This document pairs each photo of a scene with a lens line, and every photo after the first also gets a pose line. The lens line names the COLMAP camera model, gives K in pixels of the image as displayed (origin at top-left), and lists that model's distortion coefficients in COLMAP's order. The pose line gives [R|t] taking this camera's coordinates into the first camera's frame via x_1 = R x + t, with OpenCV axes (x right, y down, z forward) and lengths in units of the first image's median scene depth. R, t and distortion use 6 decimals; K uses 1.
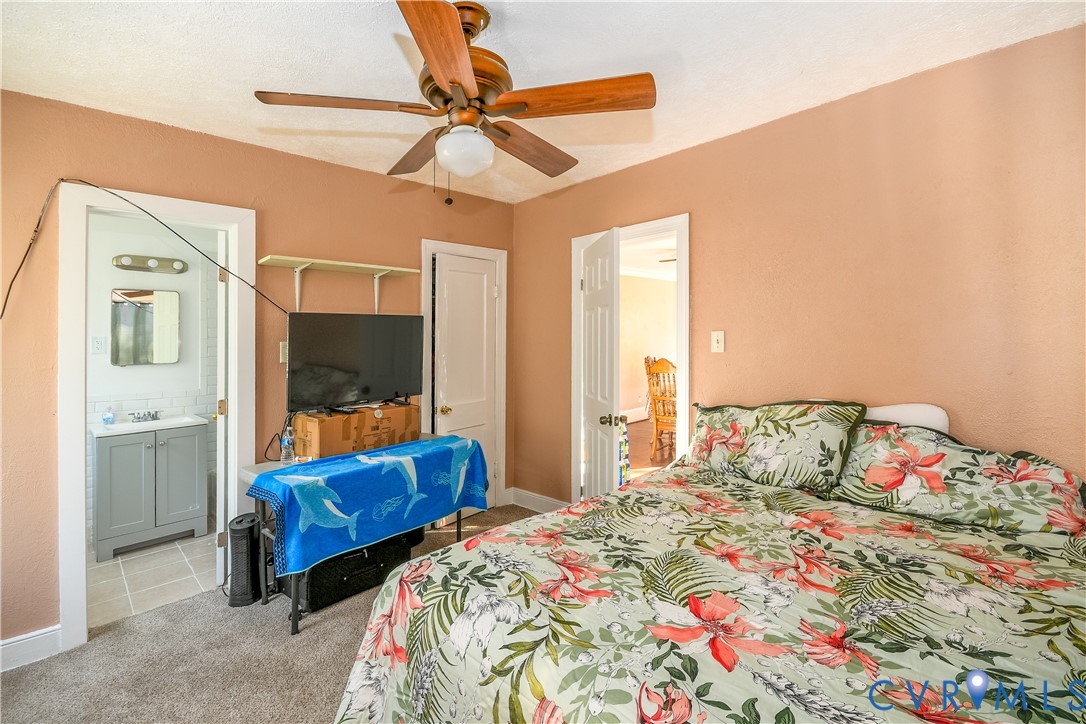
lens RADIAL K [[489.9, 0, 541.9], [0, 489.9, 332.2], [0, 0, 1]] dist [-0.001674, 0.000242]
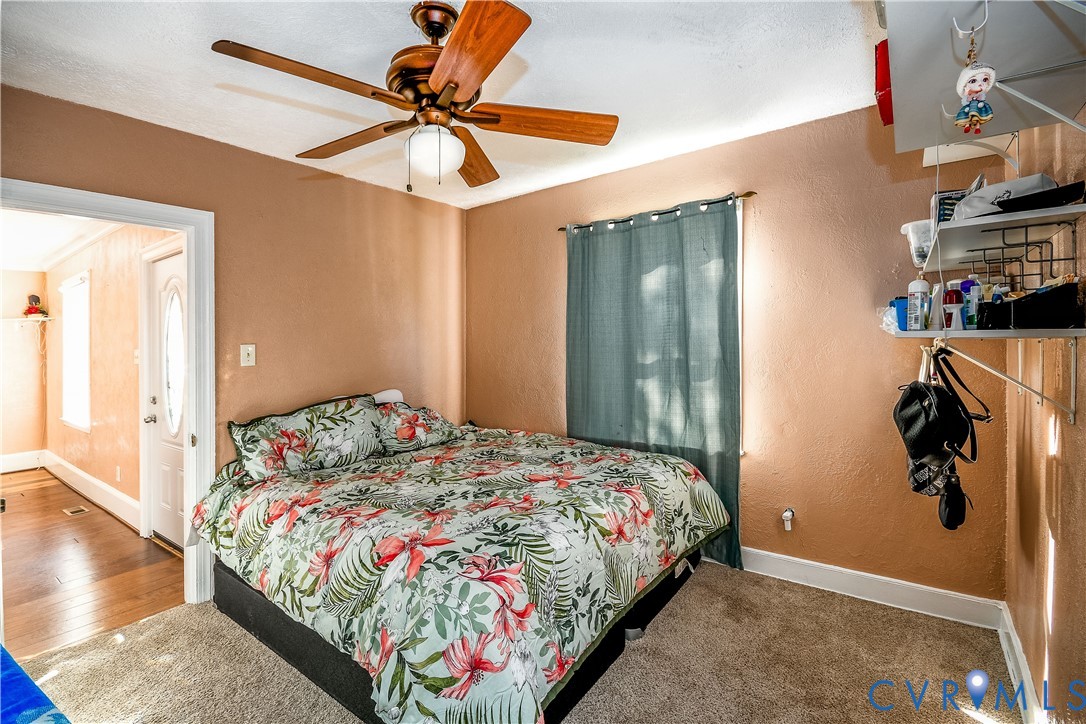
lens RADIAL K [[489.9, 0, 541.9], [0, 489.9, 332.2], [0, 0, 1]] dist [-0.001674, 0.000242]
pose [[-0.159175, 0.045295, 0.986211, -1.364415], [0.008826, 0.998972, -0.044456, 0.041116], [-0.987211, 0.001628, -0.159411, 1.063825]]
